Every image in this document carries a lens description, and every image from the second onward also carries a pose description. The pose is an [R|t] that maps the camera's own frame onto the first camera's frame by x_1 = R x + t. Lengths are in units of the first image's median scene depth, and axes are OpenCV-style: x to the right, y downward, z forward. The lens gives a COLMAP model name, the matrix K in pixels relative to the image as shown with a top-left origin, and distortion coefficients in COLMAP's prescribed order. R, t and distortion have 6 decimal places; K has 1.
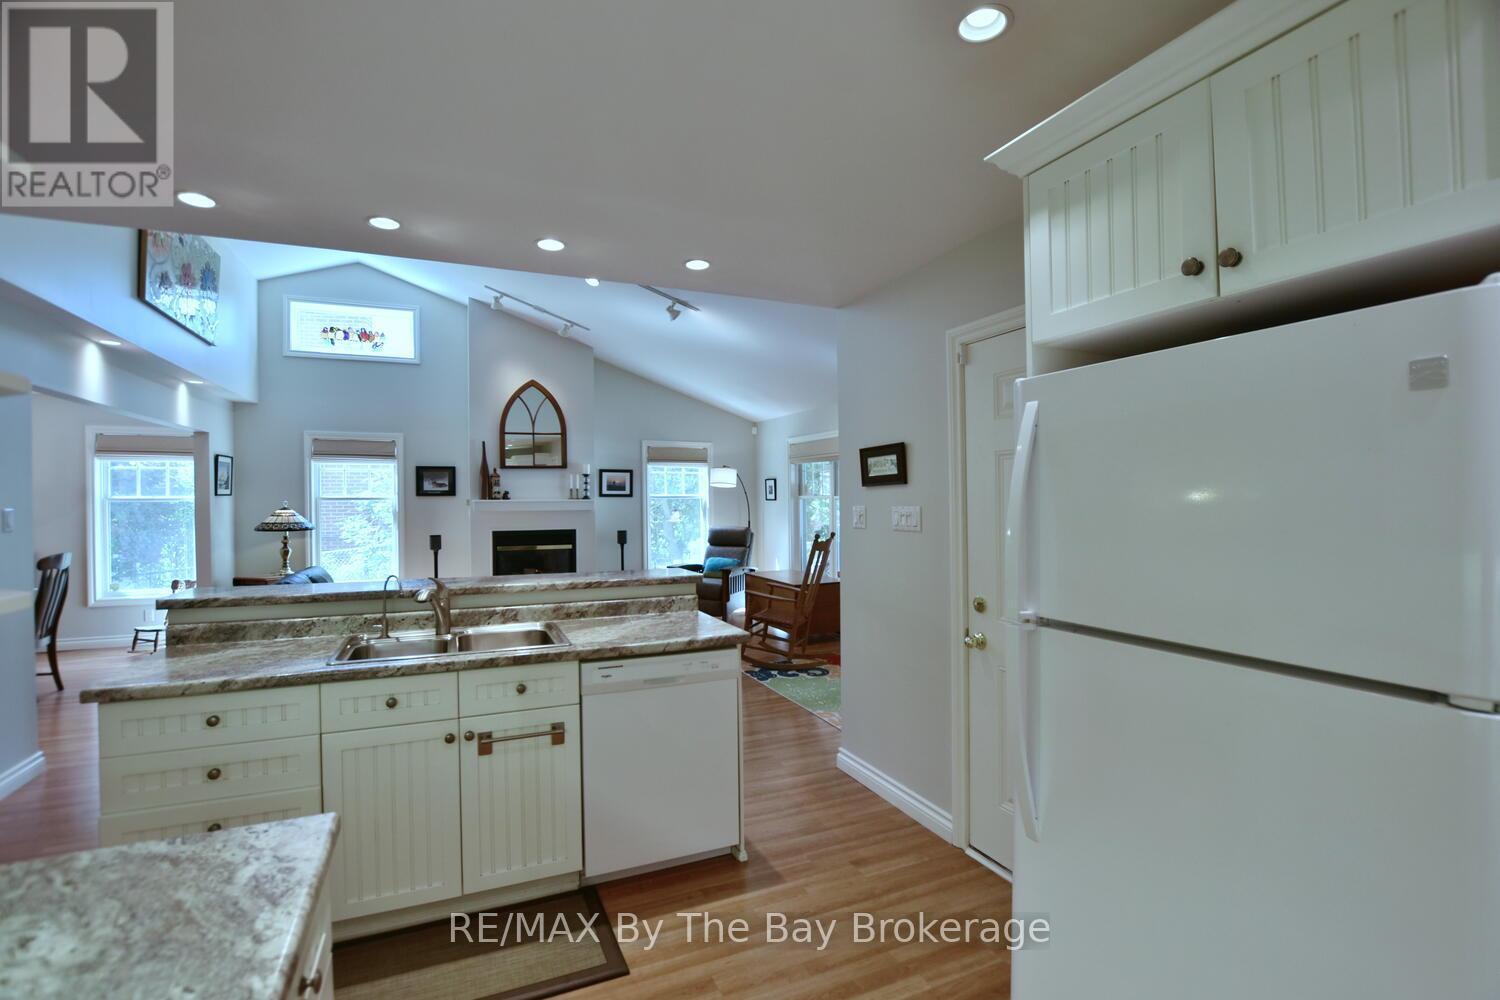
lens RADIAL K [[695.1, 0, 805.7], [0, 695.1, 509.6], [0, 0, 1]] dist [-0.034679, 0.005017]
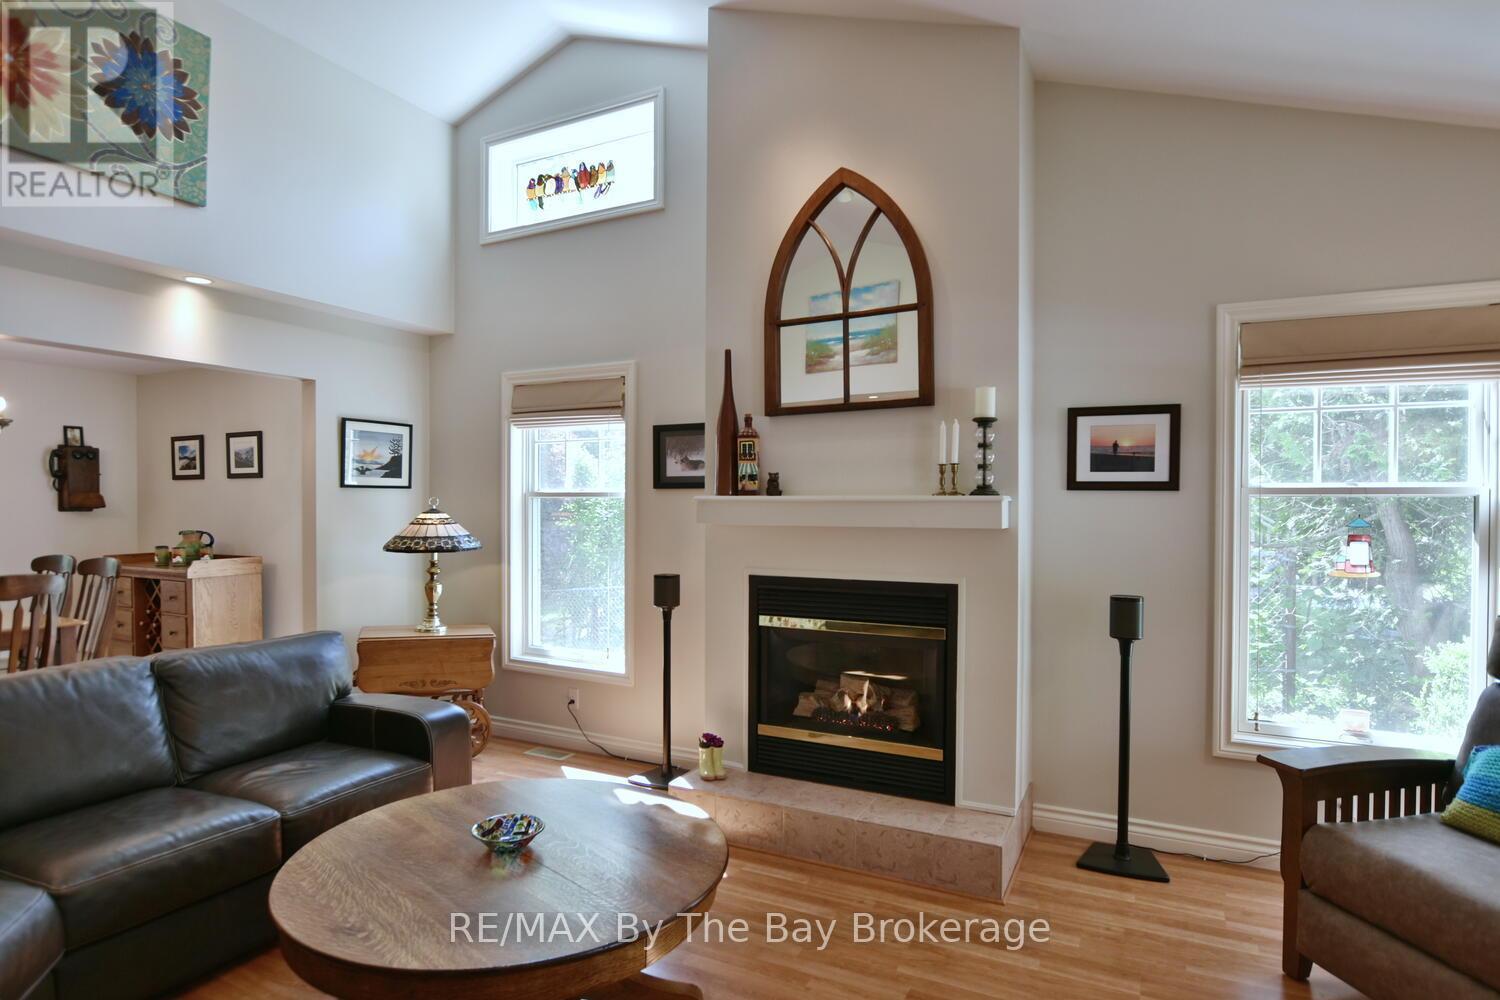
lens RADIAL K [[834.7, 0, 707.8], [0, 834.7, 516.5], [0, 0, 1]] dist [-0.031129, 0.005570]
pose [[0.565736, 0.017013, -0.824411, -0.070759], [-0.021293, 0.999755, 0.006019, -0.004686], [0.824312, 0.014149, 0.565960, 0.695009]]
